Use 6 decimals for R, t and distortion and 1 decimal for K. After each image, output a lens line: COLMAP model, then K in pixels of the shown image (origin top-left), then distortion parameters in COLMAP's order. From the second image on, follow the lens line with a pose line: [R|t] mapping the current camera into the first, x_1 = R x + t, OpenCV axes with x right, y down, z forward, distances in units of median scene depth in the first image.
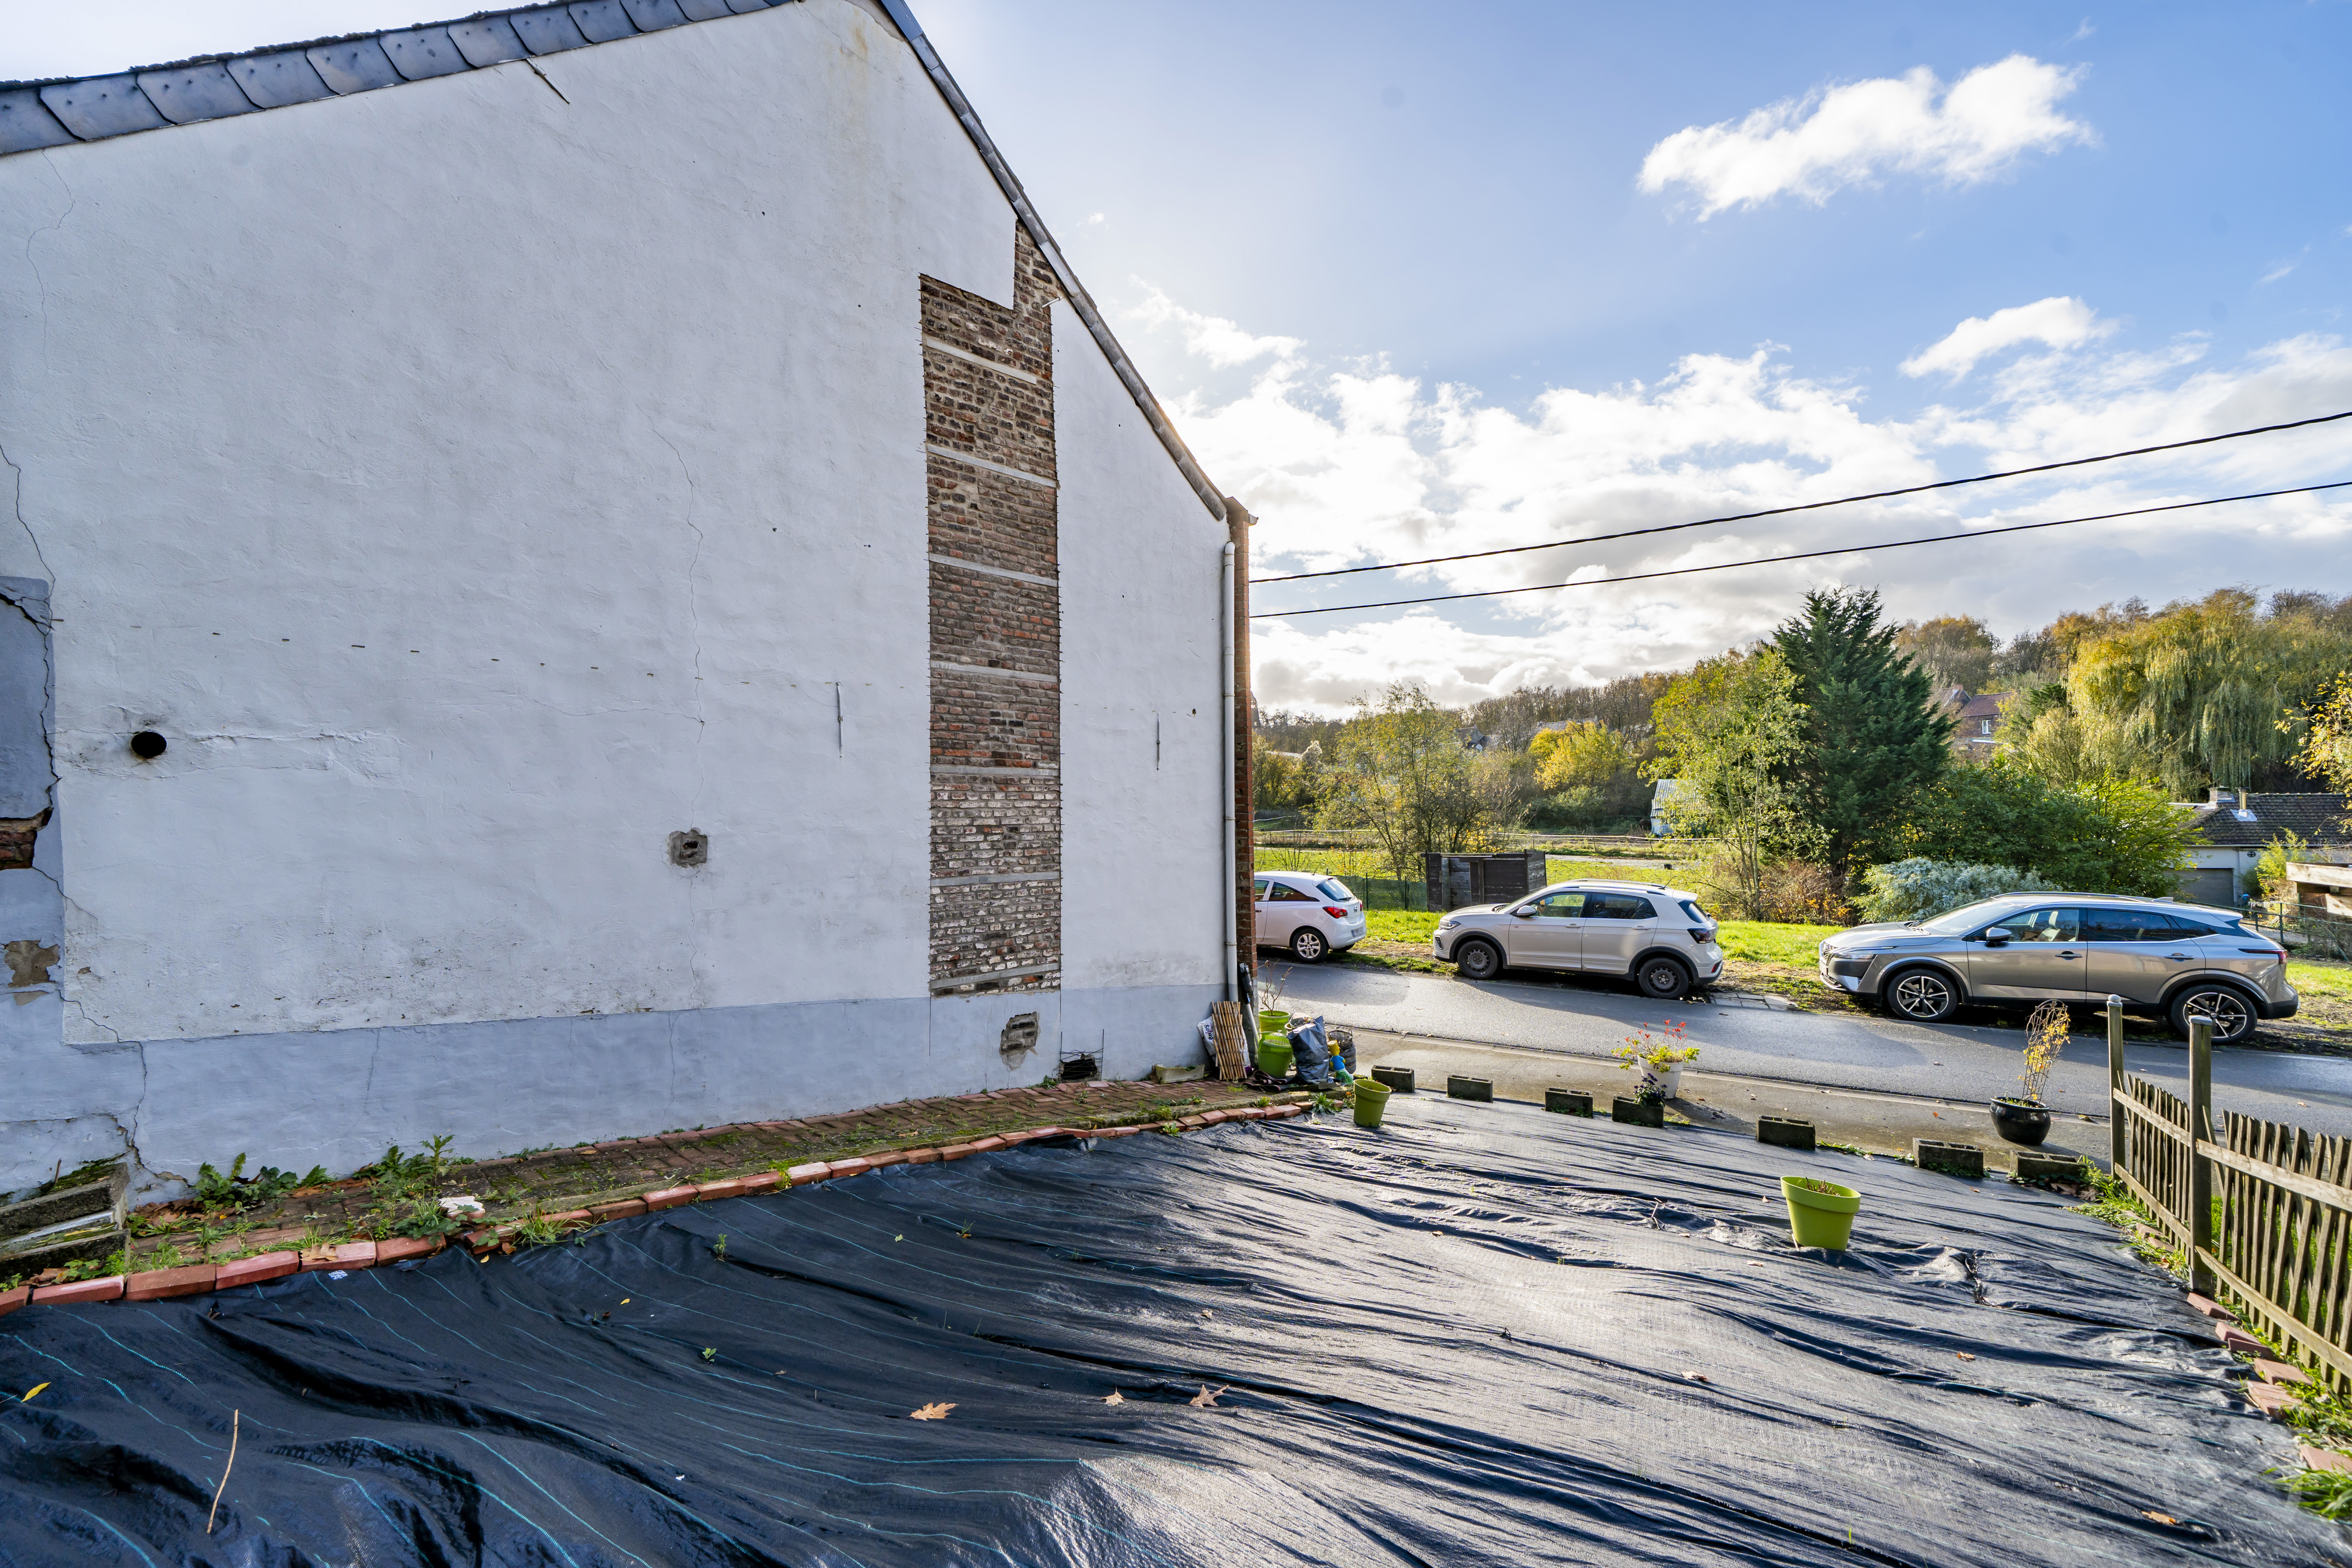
lens RADIAL K [[956.5, 0, 1166.7], [0, 956.5, 786.2], [0, 0, 1]] dist [0.037037, -0.006342]
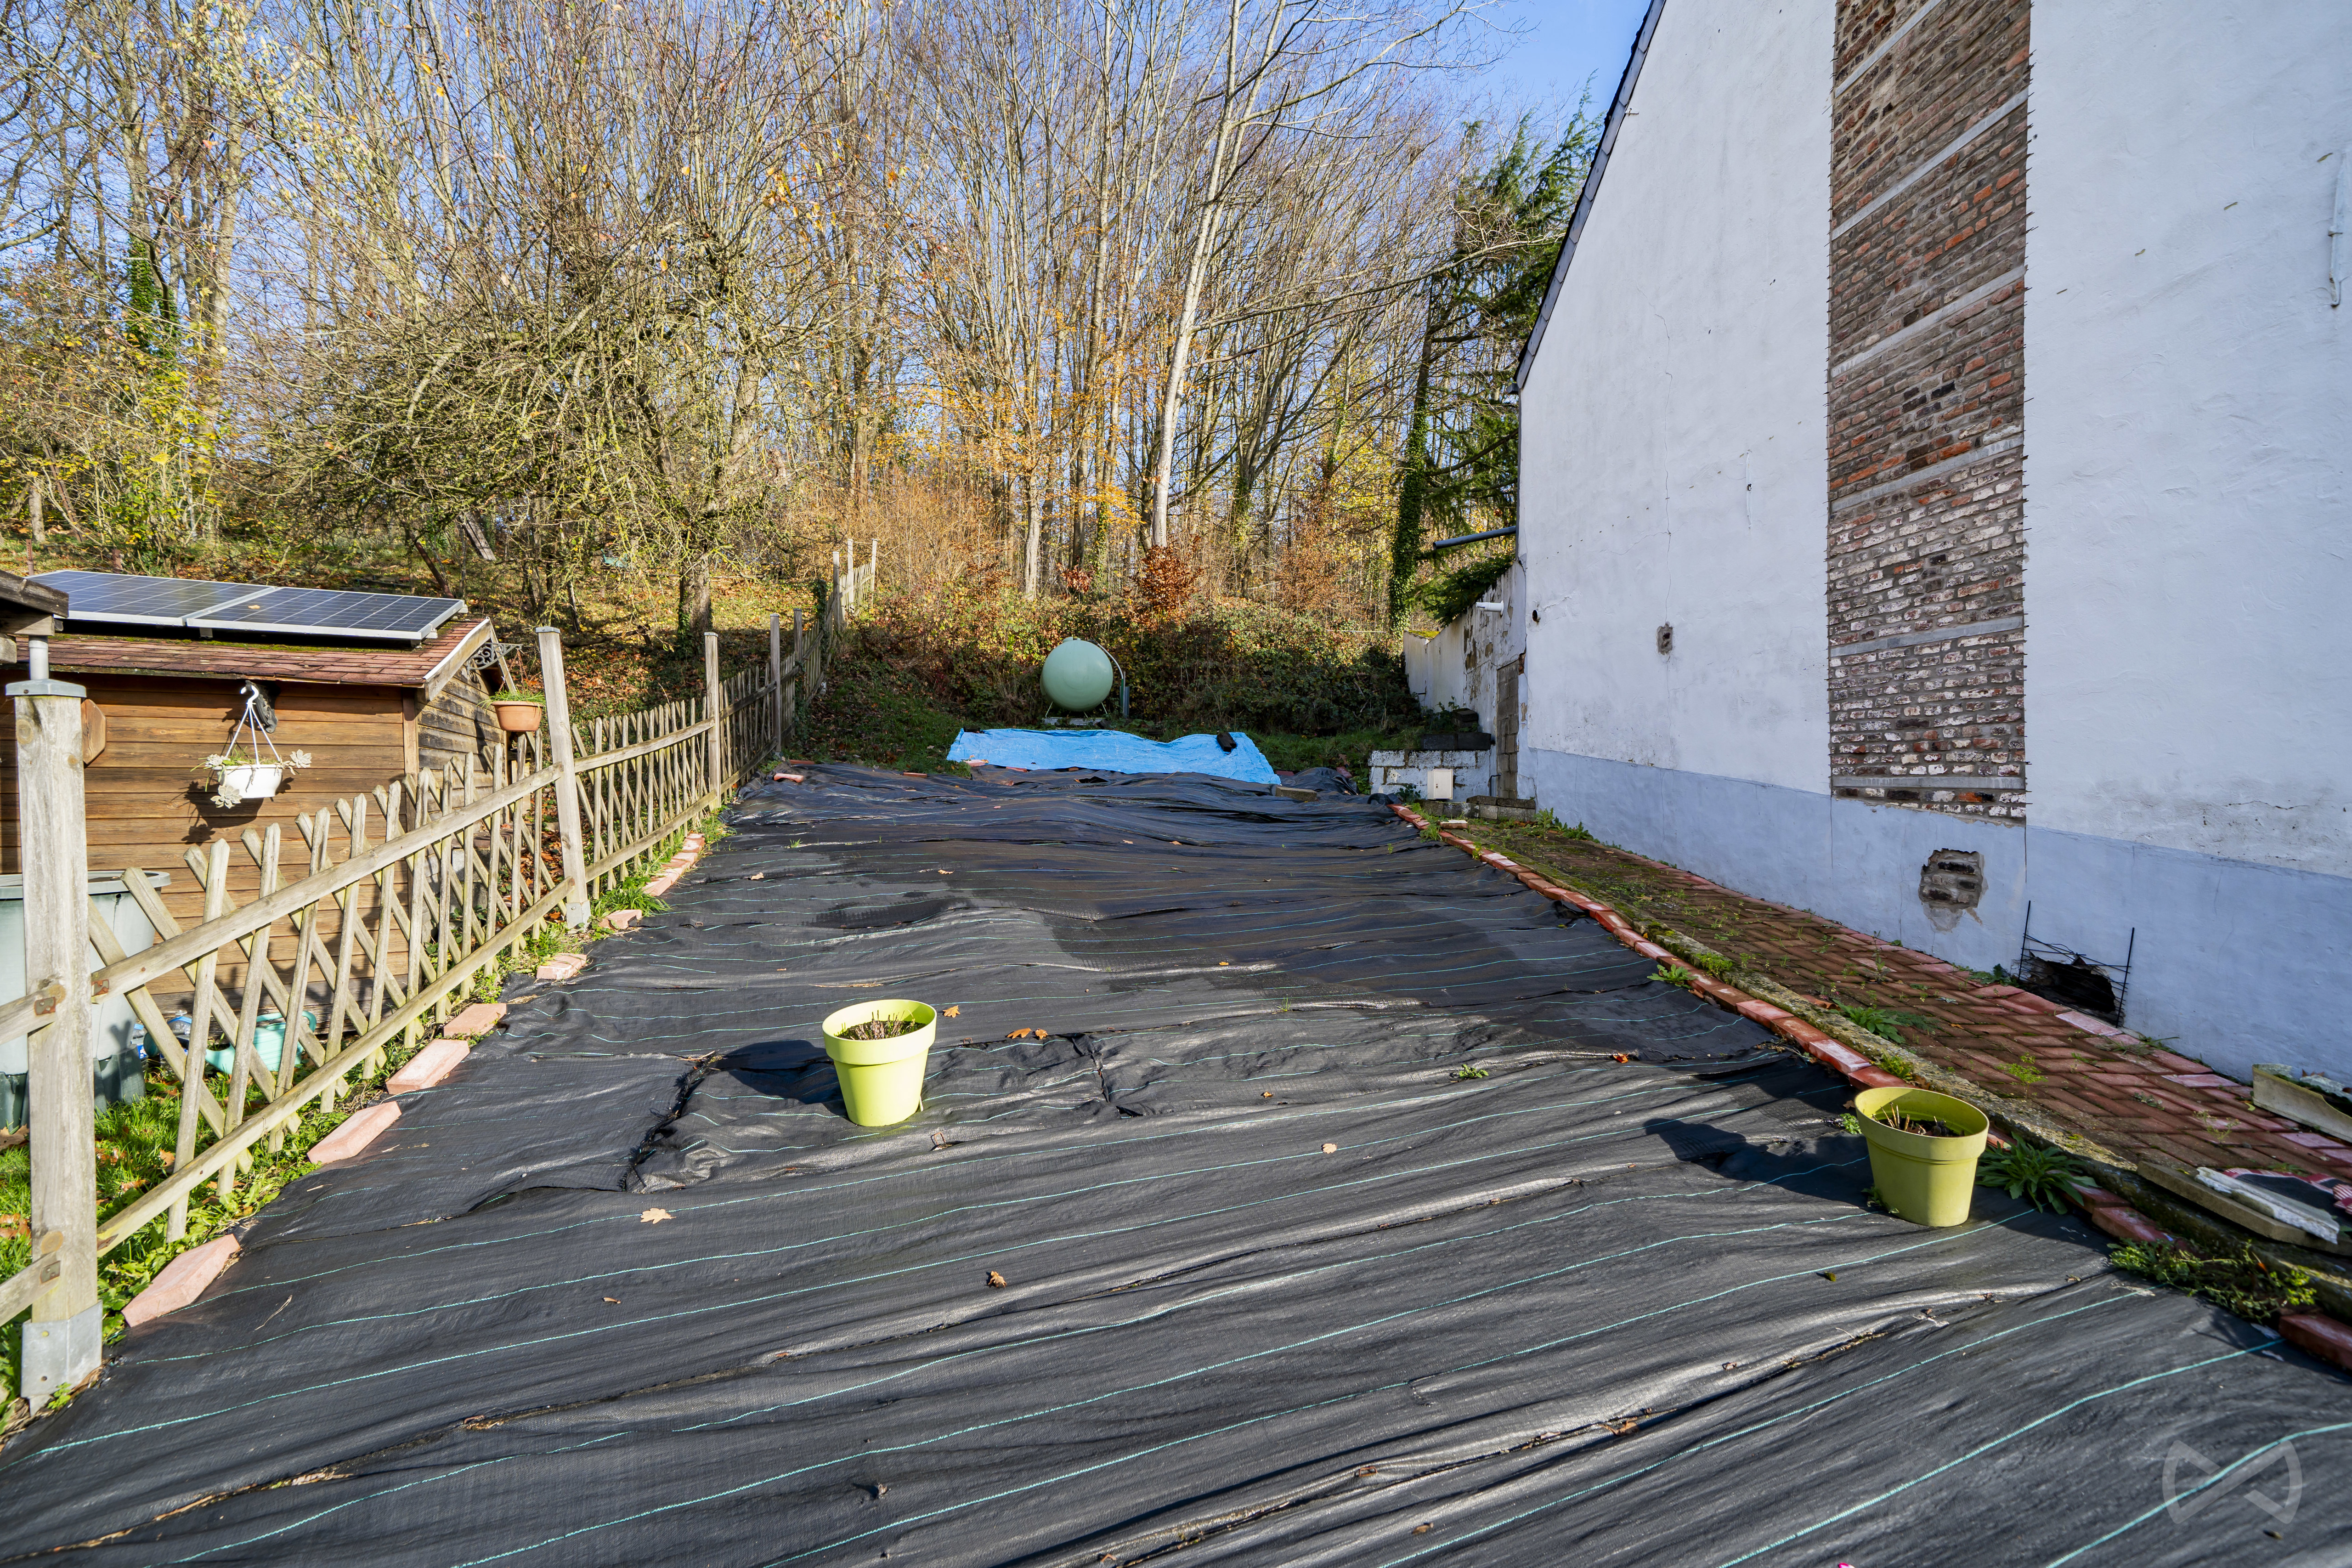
lens RADIAL K [[956.5, 0, 1161.9], [0, 956.5, 791.0], [0, 0, 1]] dist [0.037037, -0.006342]
pose [[-0.649878, 0.022150, -0.759716, 0.698832], [0.022345, 0.999700, 0.010032, 0.186496], [0.759710, -0.010456, -0.650178, 1.055143]]
